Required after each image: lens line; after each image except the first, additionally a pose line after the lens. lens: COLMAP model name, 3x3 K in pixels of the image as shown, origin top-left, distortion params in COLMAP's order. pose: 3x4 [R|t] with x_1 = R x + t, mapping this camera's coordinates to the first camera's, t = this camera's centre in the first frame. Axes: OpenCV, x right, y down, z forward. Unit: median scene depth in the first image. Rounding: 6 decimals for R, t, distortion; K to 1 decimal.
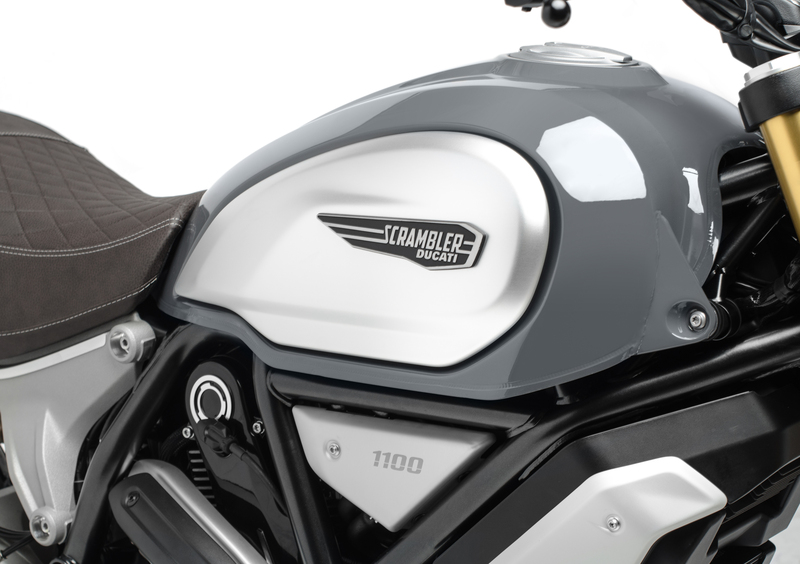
lens RADIAL K [[1817.1, 0, 400.0], [0, 1817.1, 282.0], [0, 0, 1]] dist [-0.075522, -0.299710]
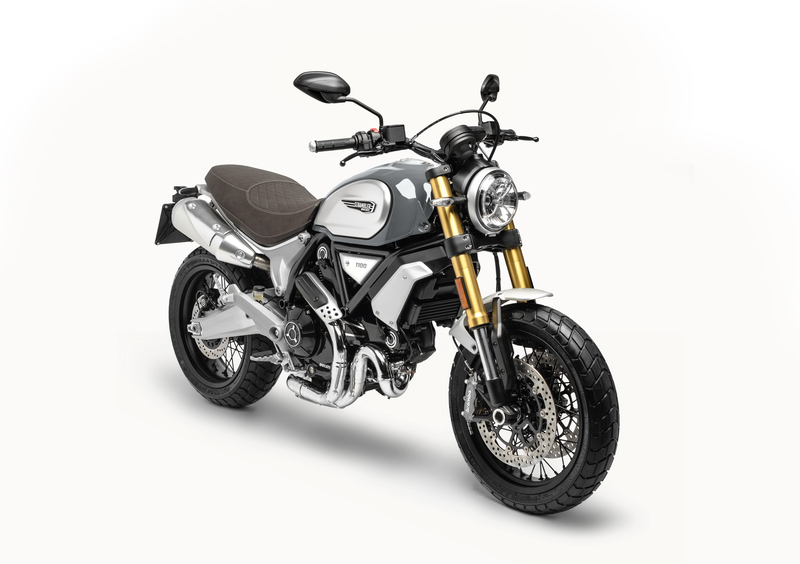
lens RADIAL K [[1817.1, 0, 400.0], [0, 1817.1, 282.0], [0, 0, 1]] dist [-0.075522, -0.299710]
pose [[0.970432, 0.037292, -0.238475, 0.905438], [-0.050759, 0.997429, -0.050579, 0.294795], [0.235976, 0.061189, 0.969831, -2.458799]]
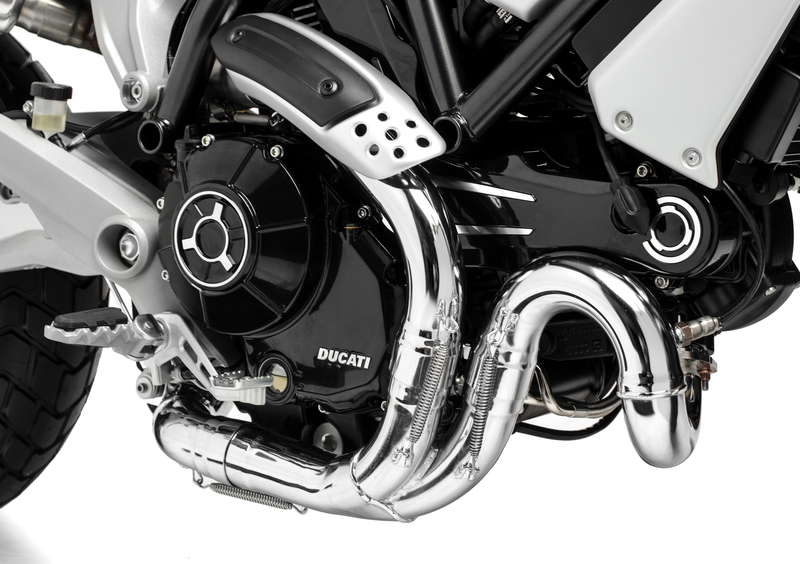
lens RADIAL K [[1817.1, 0, 400.0], [0, 1817.1, 282.0], [0, 0, 1]] dist [-0.075522, -0.299710]
pose [[0.998476, 0.023578, 0.049902, -0.105911], [-0.016234, 0.989624, -0.142764, 0.380839], [-0.052750, 0.141736, 0.988498, 0.063169]]
